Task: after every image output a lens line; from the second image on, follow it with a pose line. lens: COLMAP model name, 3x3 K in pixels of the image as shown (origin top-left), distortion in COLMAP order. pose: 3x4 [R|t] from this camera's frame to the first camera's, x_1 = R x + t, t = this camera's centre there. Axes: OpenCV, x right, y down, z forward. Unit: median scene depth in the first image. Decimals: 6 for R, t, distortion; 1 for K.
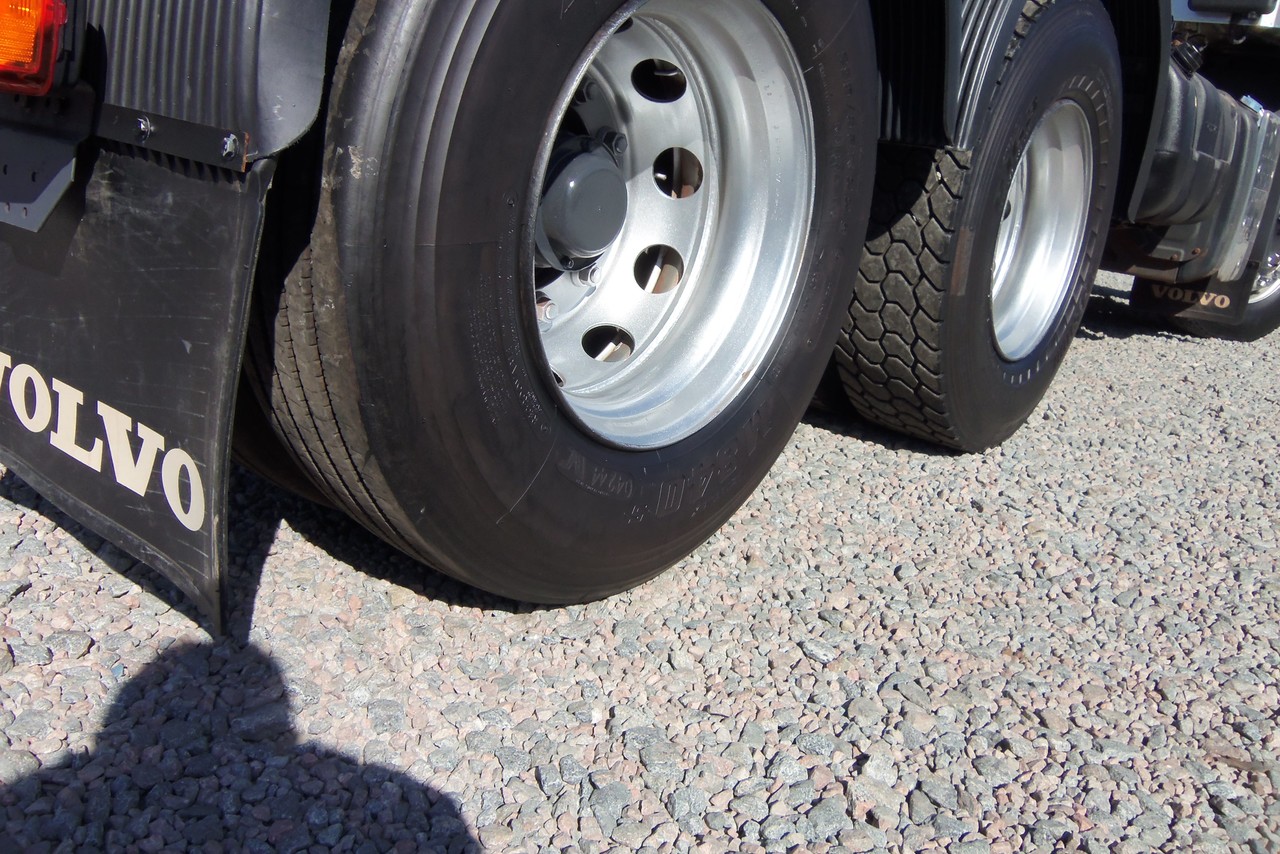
lens RADIAL K [[1078.4, 0, 633.0], [0, 1078.4, 405.3], [0, 0, 1]] dist [-0.016825, 0.004308]
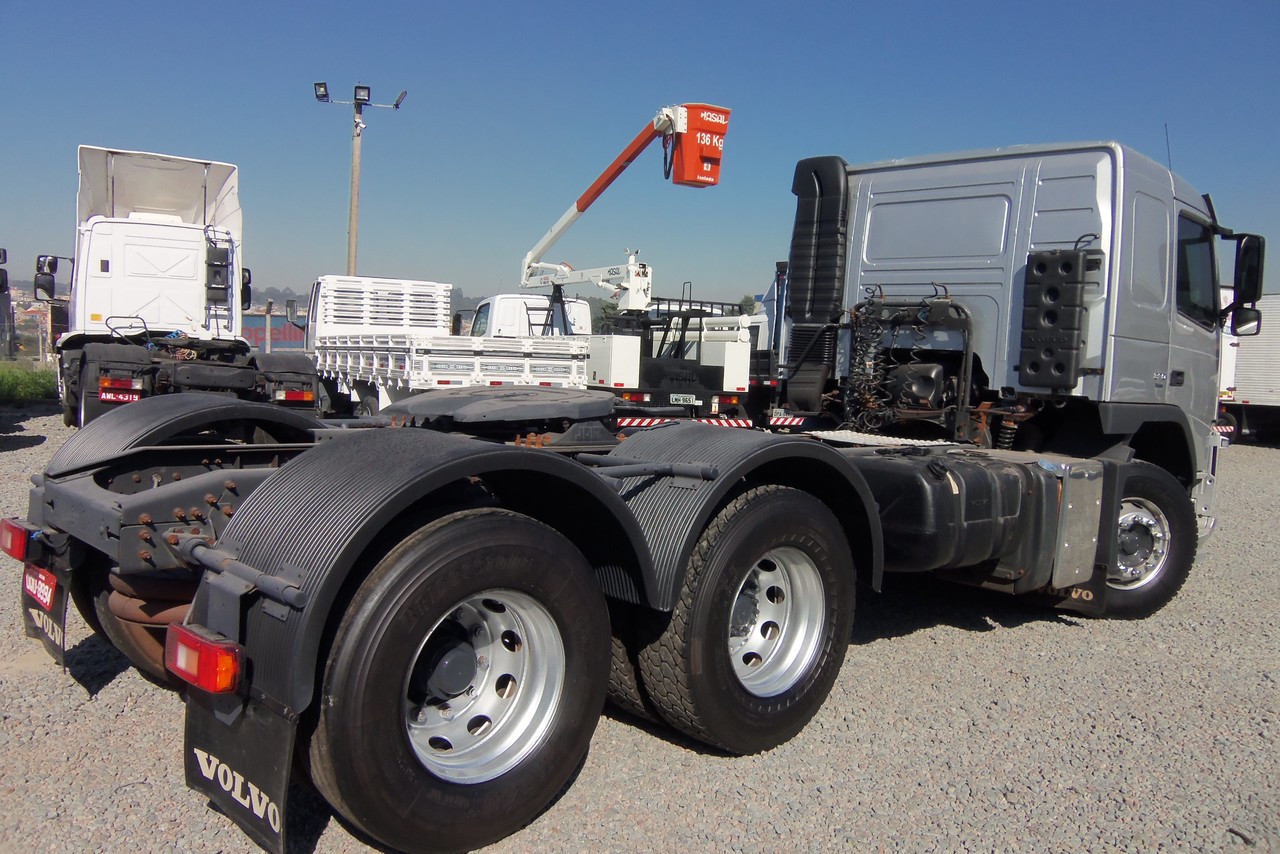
lens RADIAL K [[1078.4, 0, 633.0], [0, 1078.4, 405.3], [0, 0, 1]] dist [-0.016825, 0.004308]
pose [[0.988127, -0.070865, -0.136322, 0.877509], [0.041156, 0.976936, -0.209528, -0.311750], [0.148026, 0.201430, 0.968253, -1.636569]]
